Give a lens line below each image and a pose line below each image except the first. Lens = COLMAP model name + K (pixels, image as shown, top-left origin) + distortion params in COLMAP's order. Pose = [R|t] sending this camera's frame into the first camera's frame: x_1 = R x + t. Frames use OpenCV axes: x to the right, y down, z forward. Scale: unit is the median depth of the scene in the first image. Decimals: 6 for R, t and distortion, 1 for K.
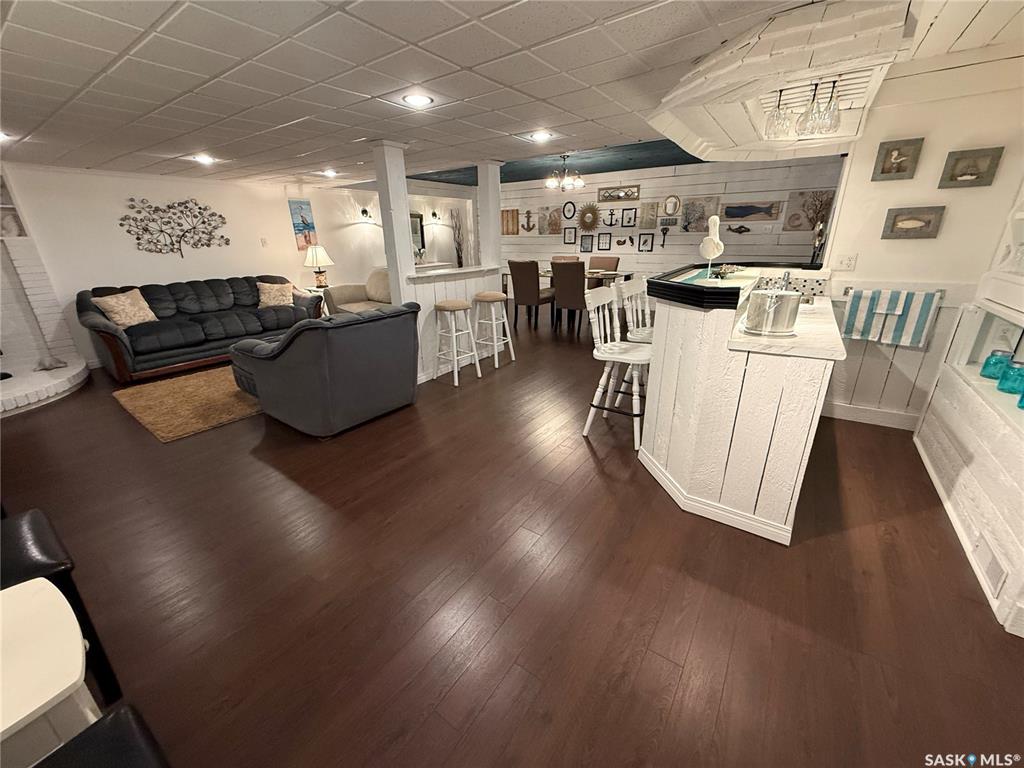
lens RADIAL K [[405.8, 0, 509.2], [0, 405.8, 383.7], [0, 0, 1]] dist [-0.001827, 0.000122]
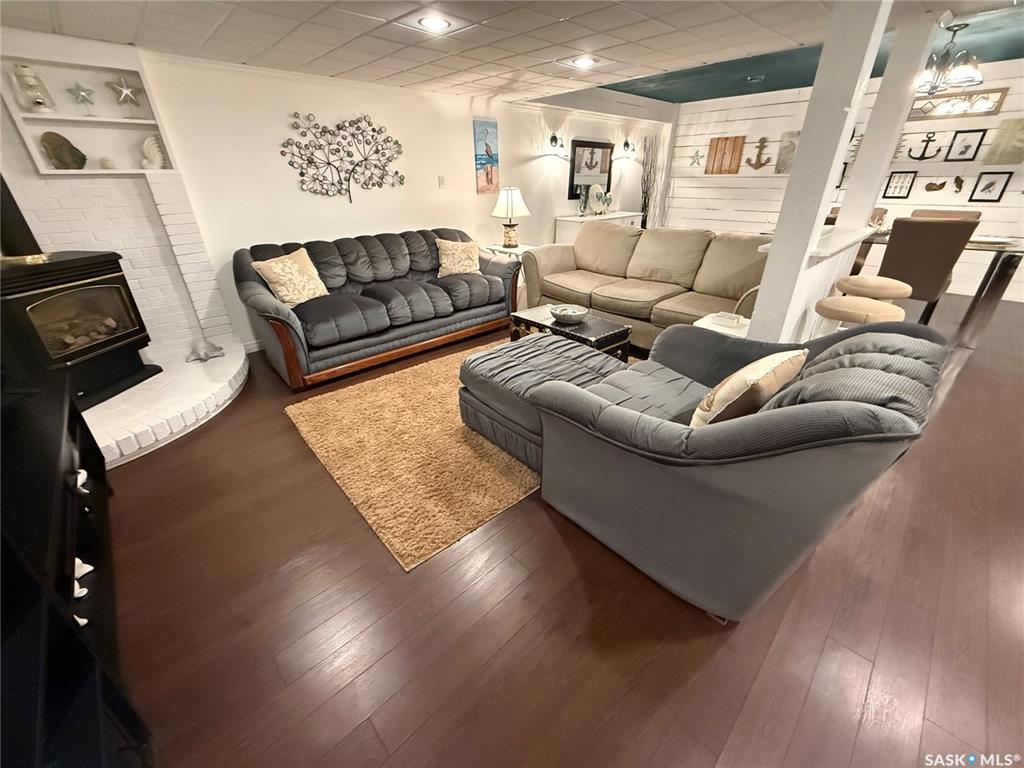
lens RADIAL K [[405.8, 0, 510.6], [0, 405.8, 384.2], [0, 0, 1]] dist [-0.001827, 0.000122]
pose [[0.981190, 0.092296, -0.169551, -0.388791], [-0.070768, 0.989128, 0.128907, -0.107112], [0.179606, -0.114483, 0.977054, 0.316374]]
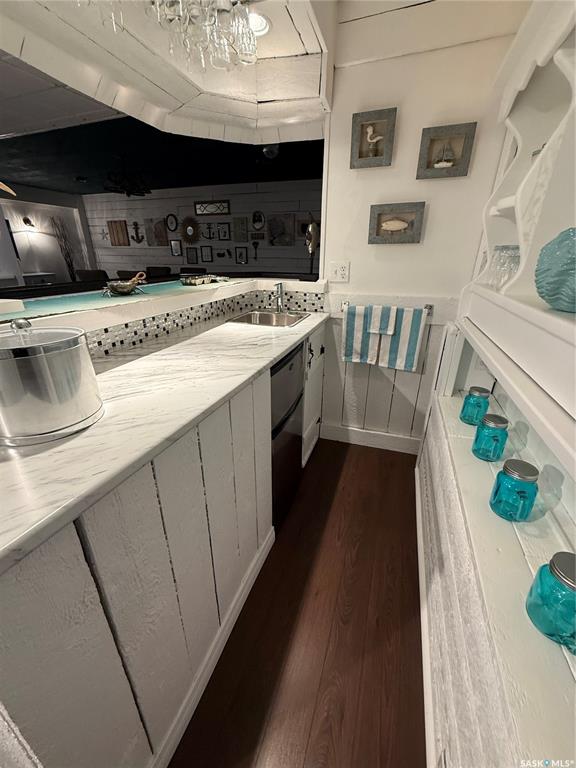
lens RADIAL K [[304.4, 0, 287.3], [0, 304.4, 383.9], [0, 0, 1]] dist [-0.001827, 0.000122]
pose [[0.962152, -0.085134, 0.258872, 0.317589], [0.071137, 0.995476, 0.062982, -0.067880], [-0.263063, -0.042183, 0.963856, 0.239012]]
